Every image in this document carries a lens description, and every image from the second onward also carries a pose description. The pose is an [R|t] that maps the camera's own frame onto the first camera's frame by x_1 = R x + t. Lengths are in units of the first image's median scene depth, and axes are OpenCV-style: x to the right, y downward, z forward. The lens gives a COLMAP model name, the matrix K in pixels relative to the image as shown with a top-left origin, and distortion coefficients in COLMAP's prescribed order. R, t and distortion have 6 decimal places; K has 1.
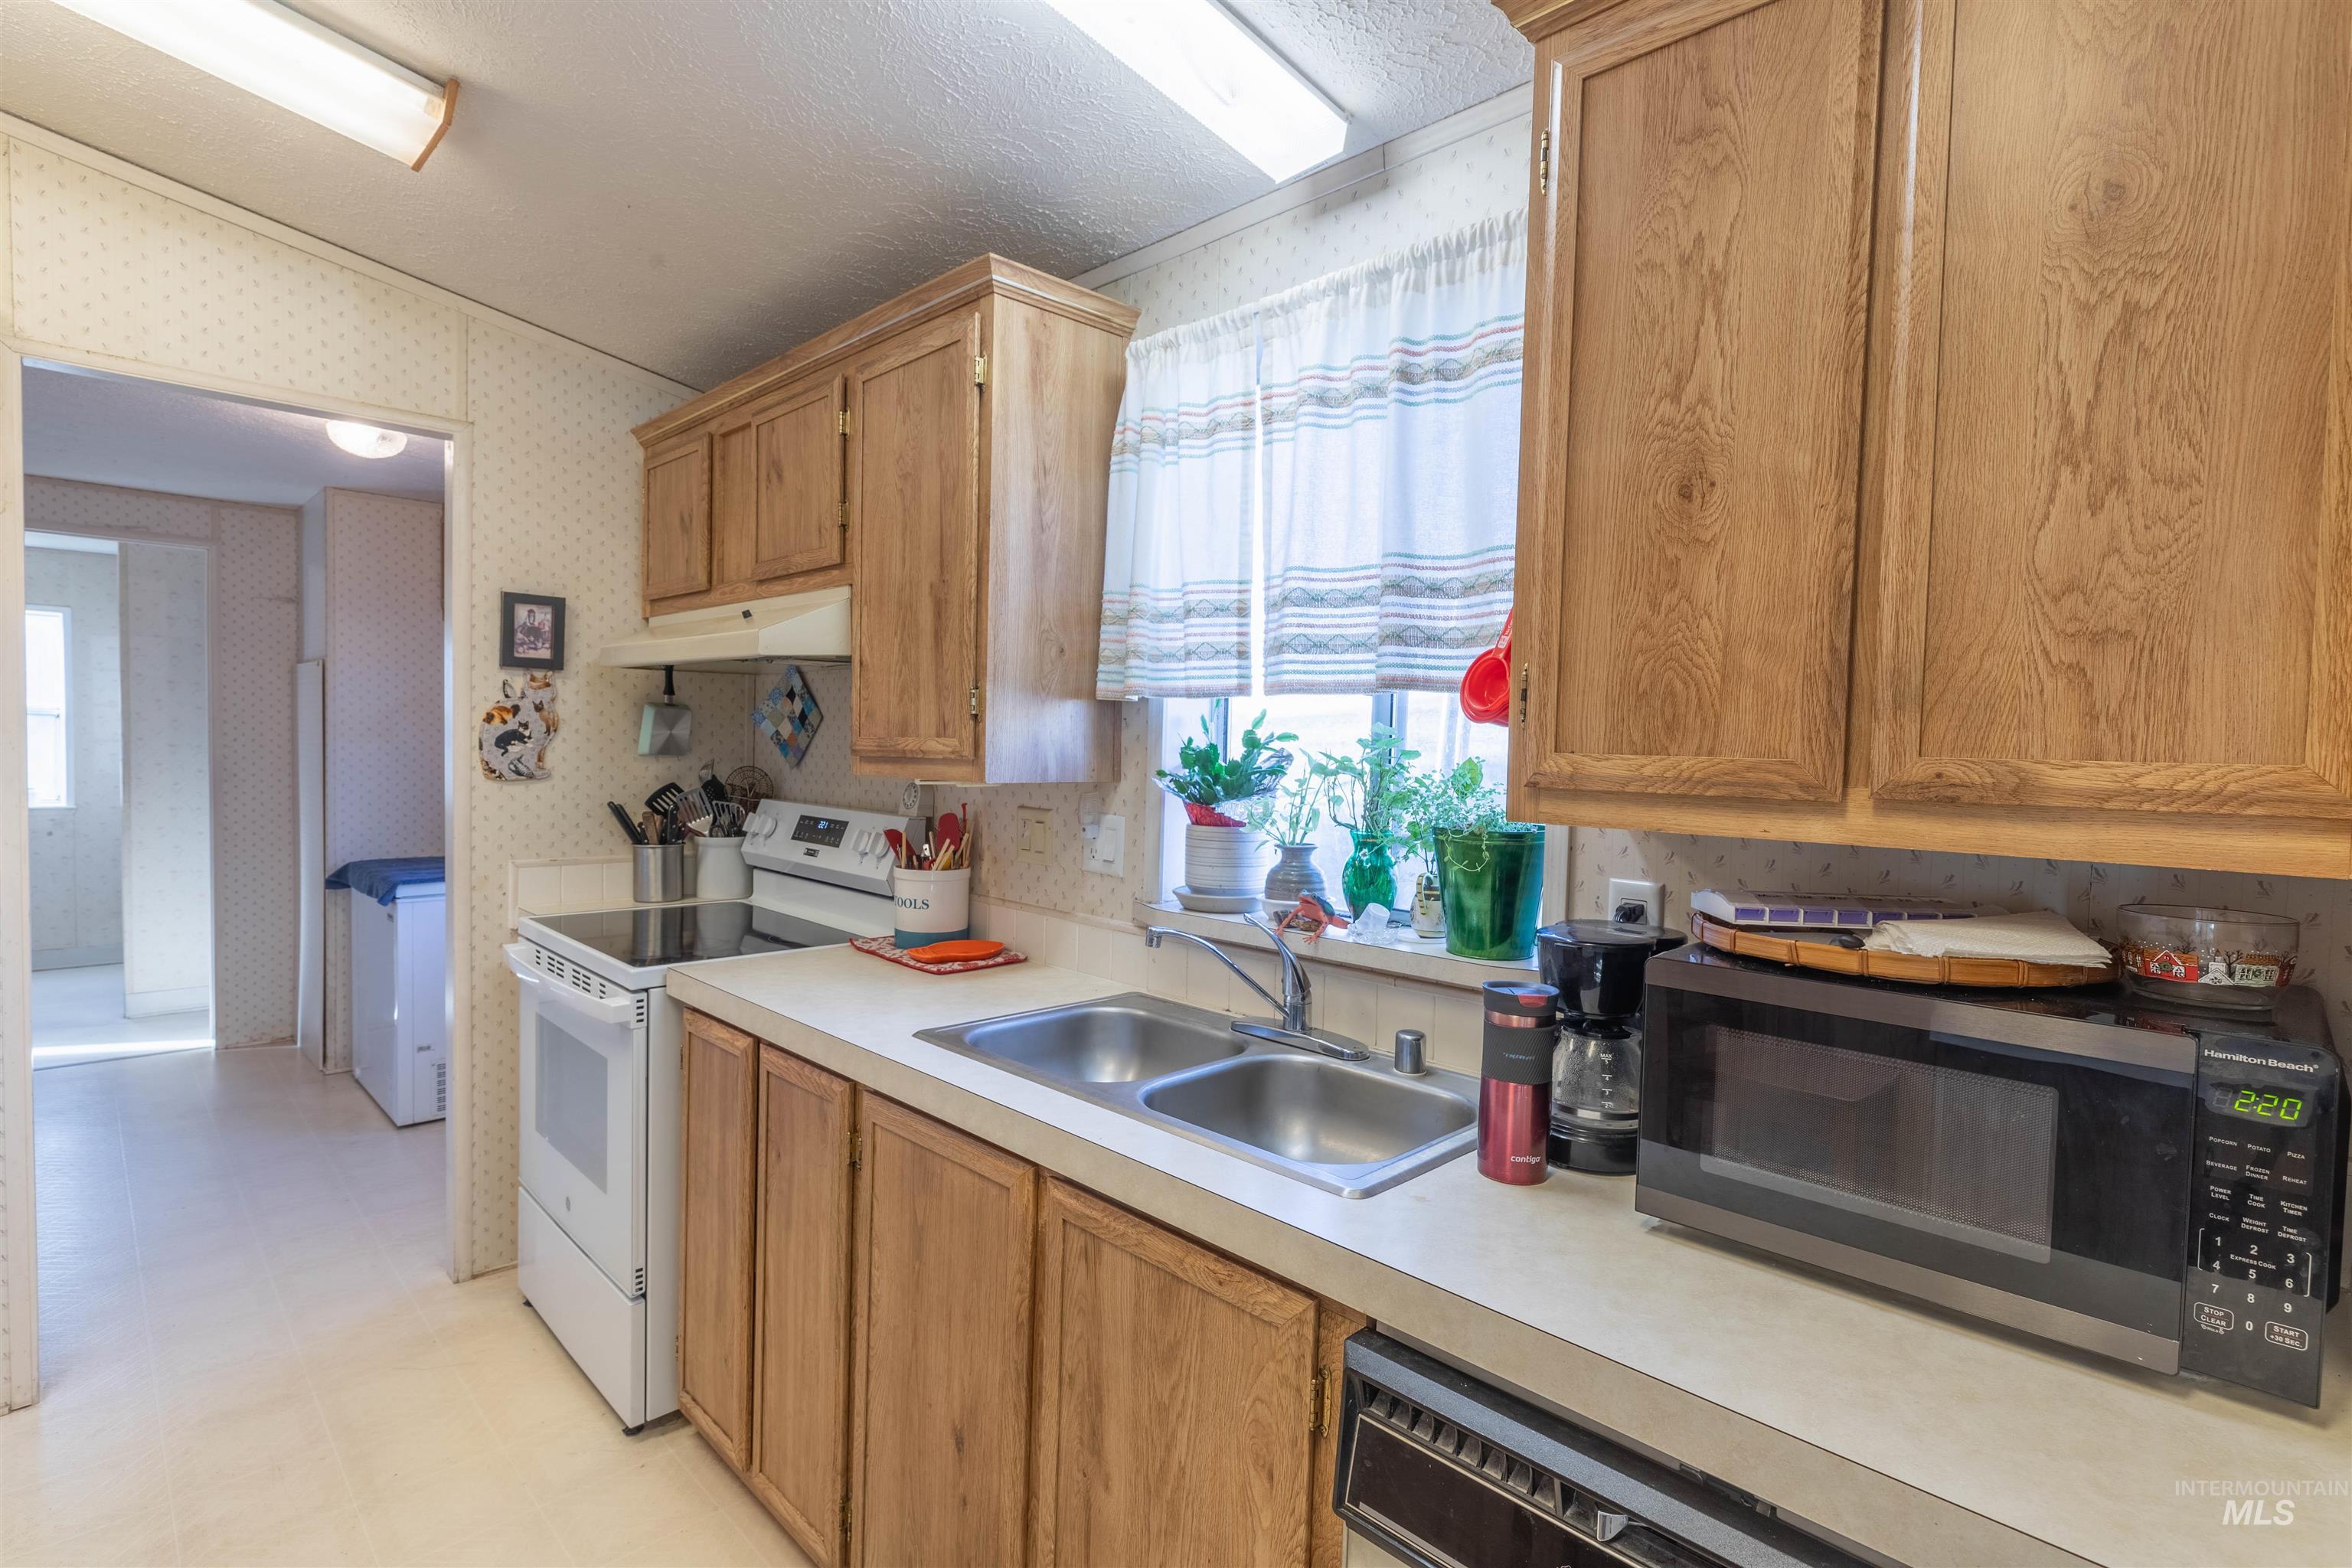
lens RADIAL K [[1098.0, 0, 1176.0], [0, 1098.0, 784.0], [0, 0, 1]] dist [-0.002990, -0.000009]
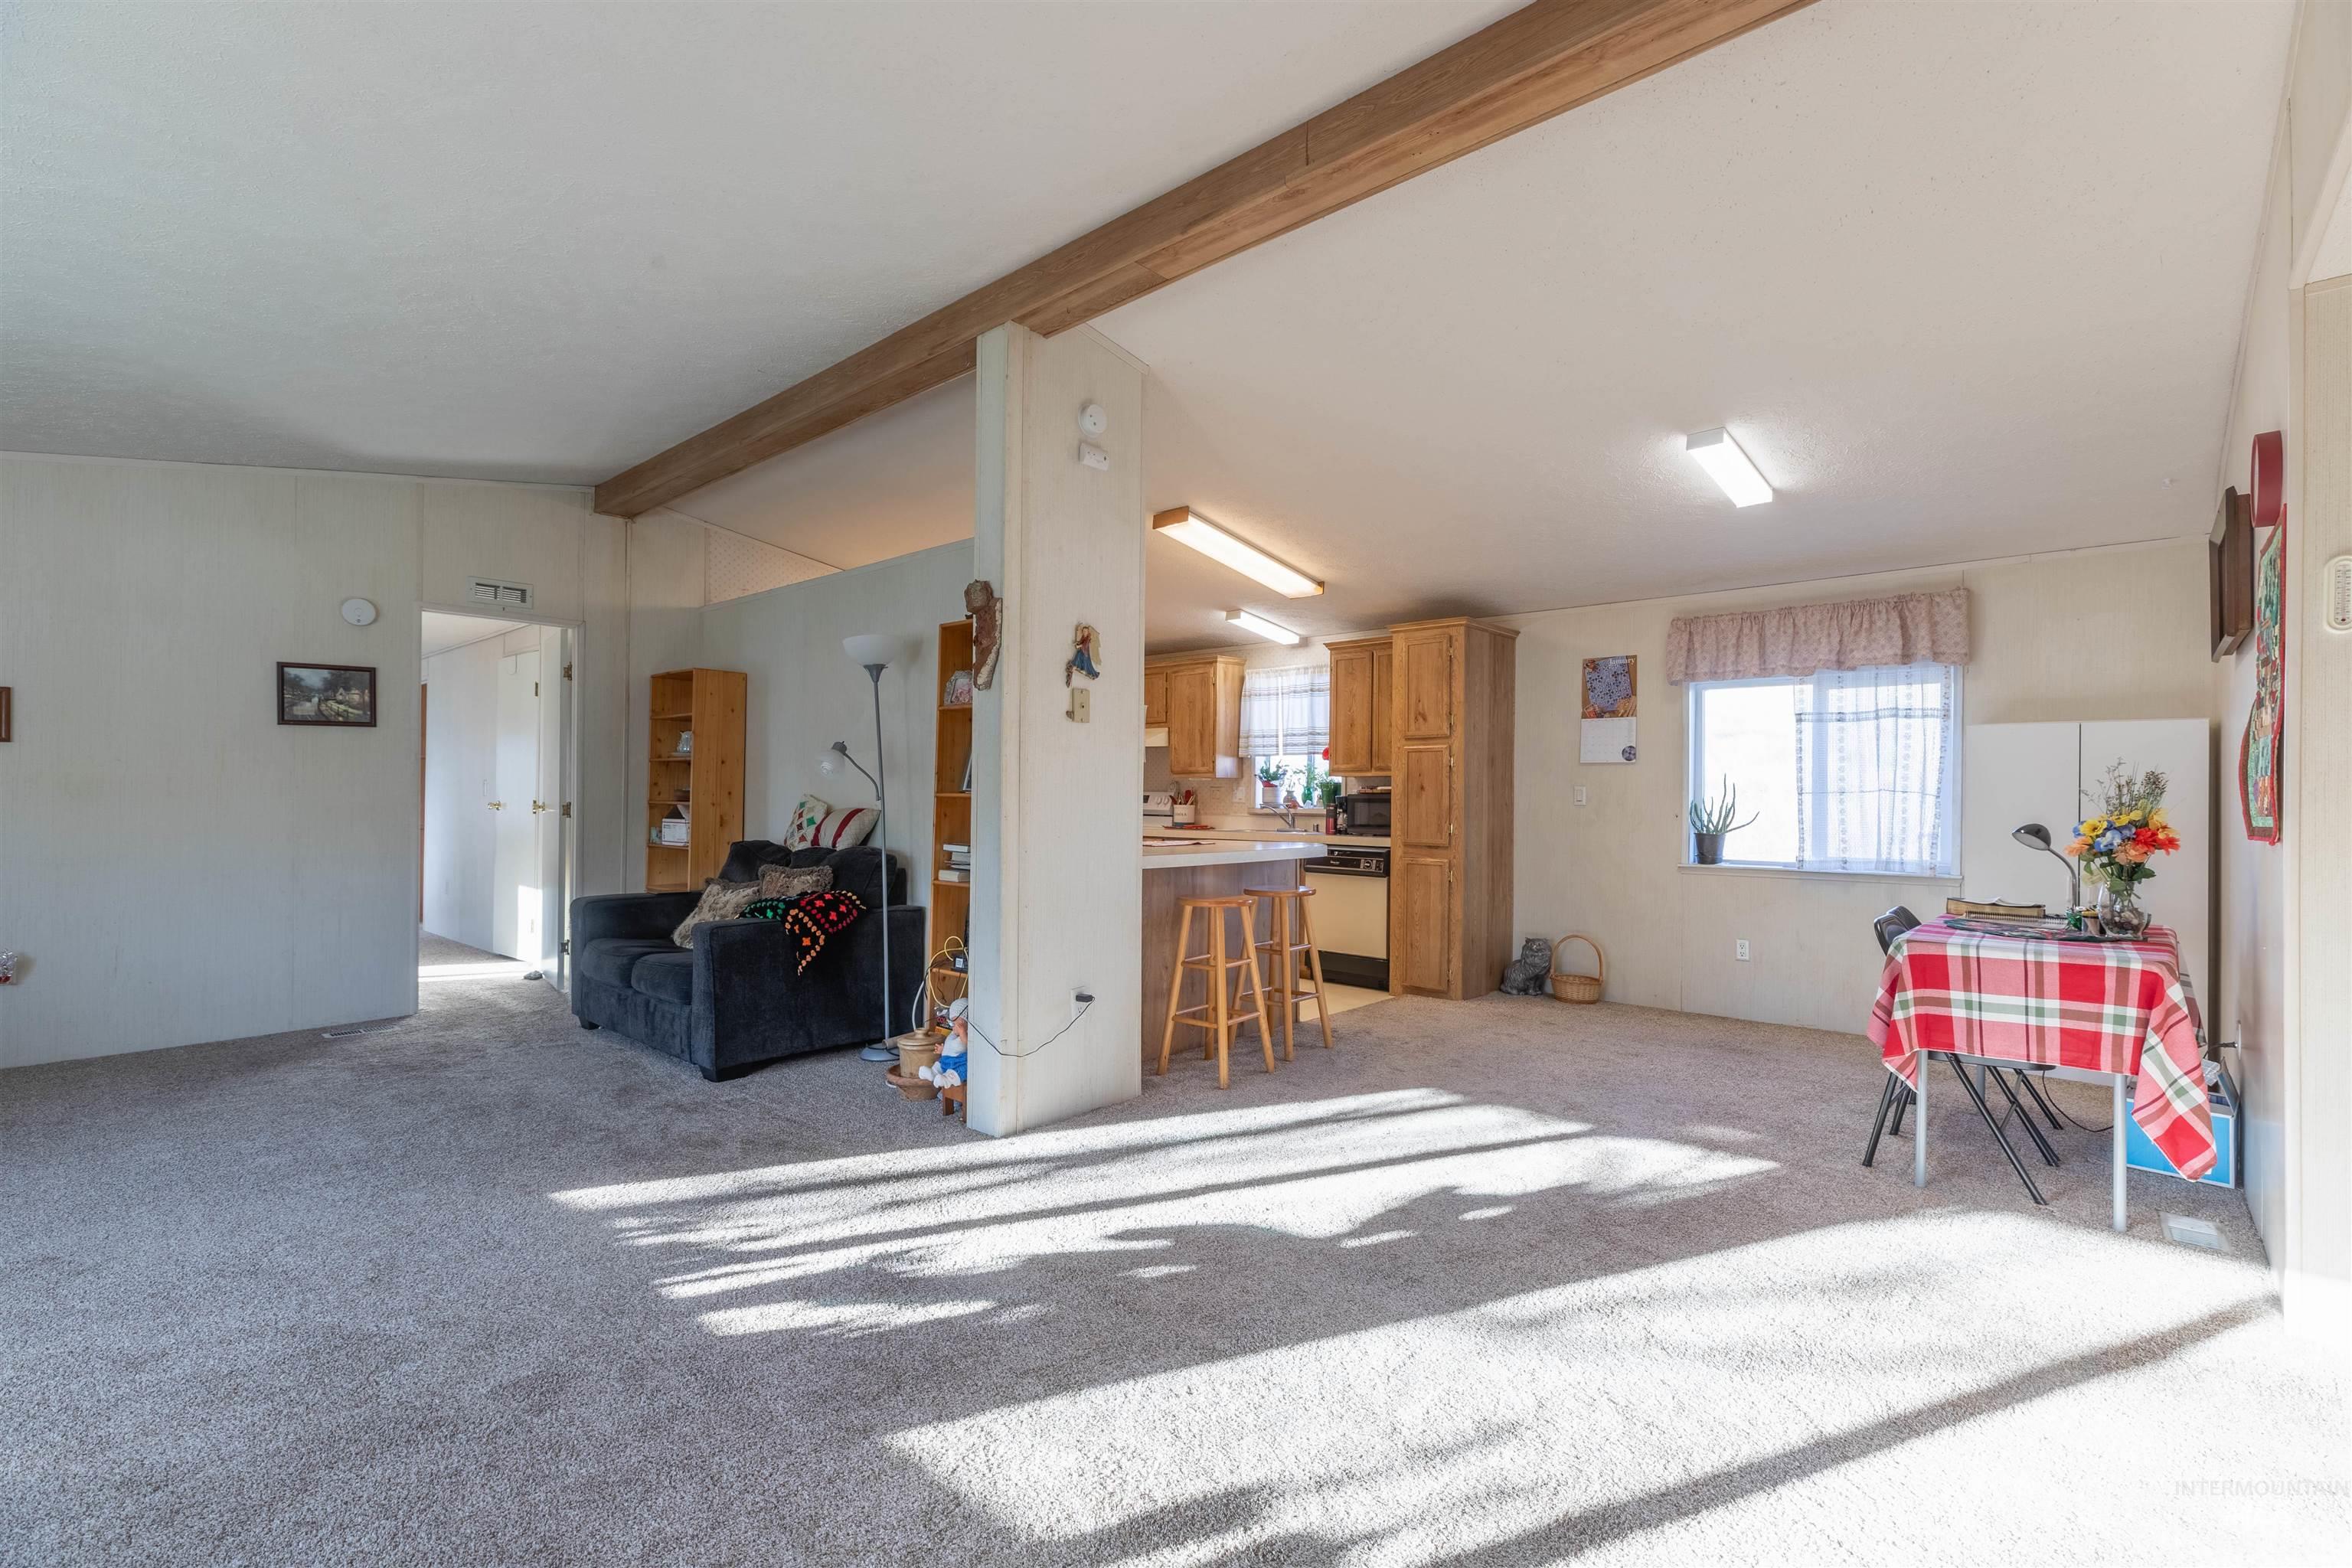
lens RADIAL K [[1049.6, 0, 1176.0], [0, 1049.6, 784.0], [0, 0, 1]] dist [0.001872, 0.000611]
pose [[0.998879, -0.015398, 0.044763, -0.480268], [0.017546, 0.998694, -0.047985, 0.203477], [-0.043965, 0.048717, 0.997845, -2.838467]]
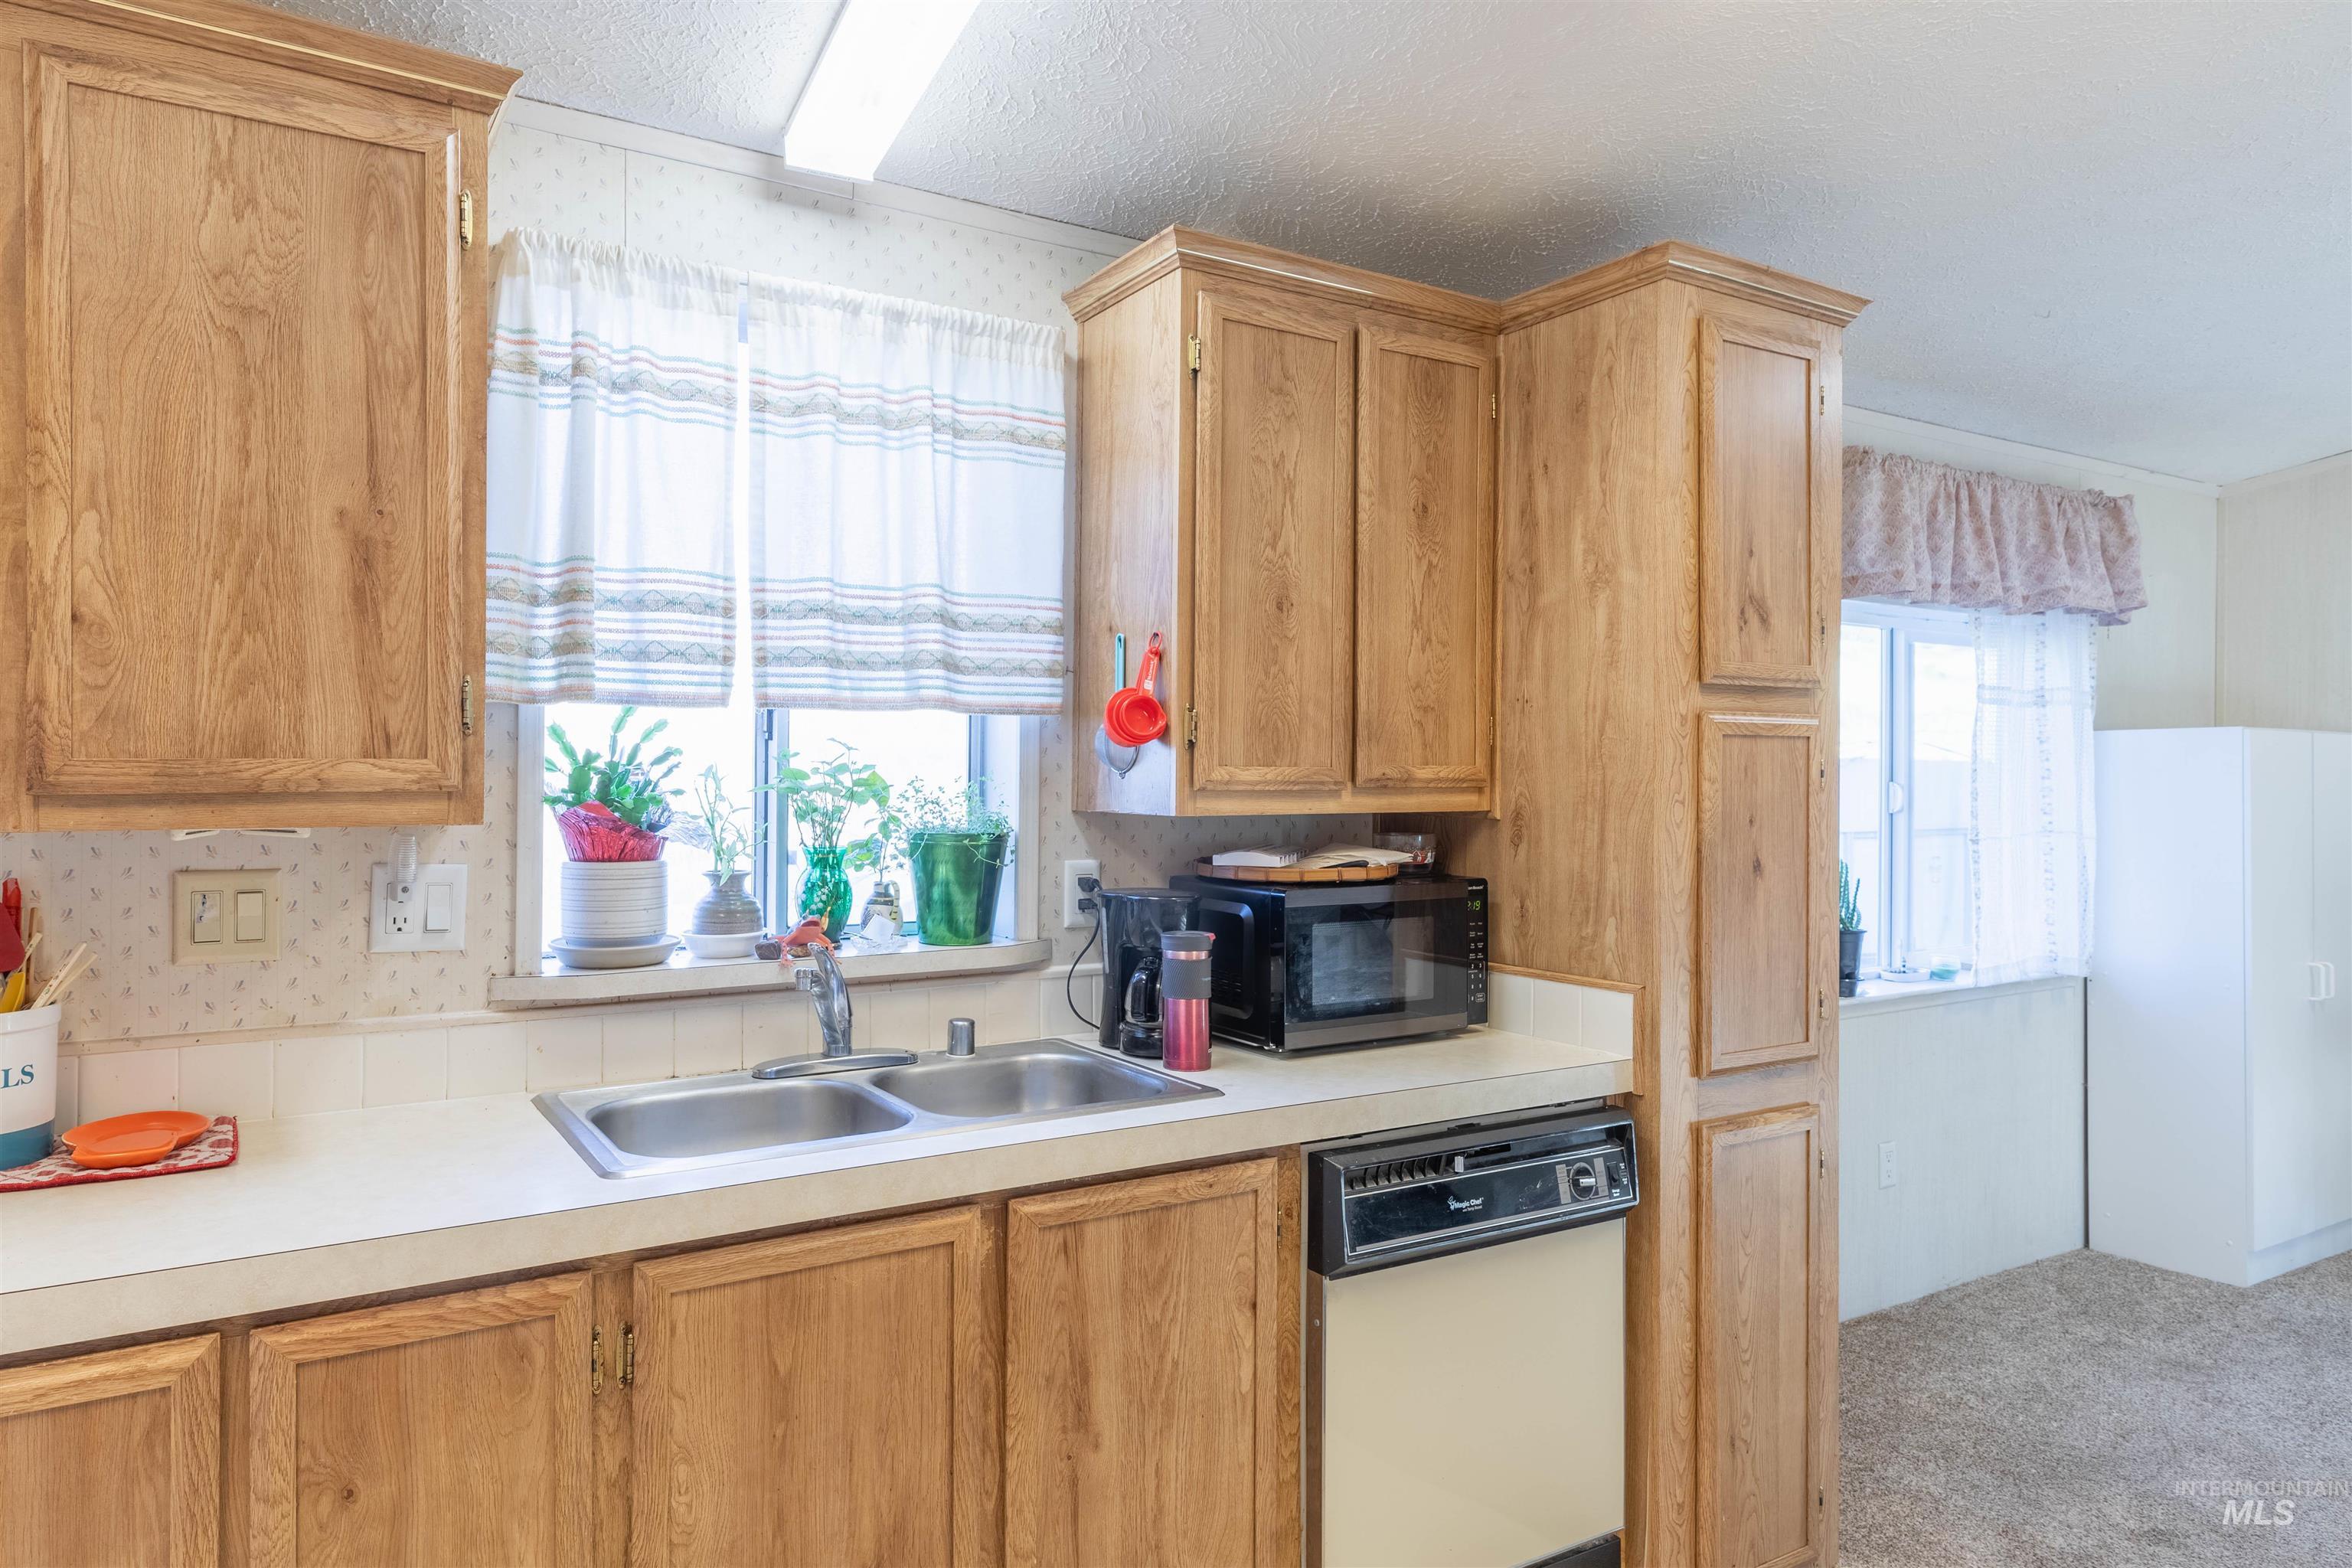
lens RADIAL K [[1423.6, 0, 1085.4], [0, 1423.6, 773.1], [0, 0, 1]] dist [0.006678, 0.001628]
pose [[0.259848, -0.024671, 0.965334, -0.882804], [0.035110, 0.999254, 0.016087, -0.032150], [-0.965011, 0.029713, 0.260520, 0.386255]]
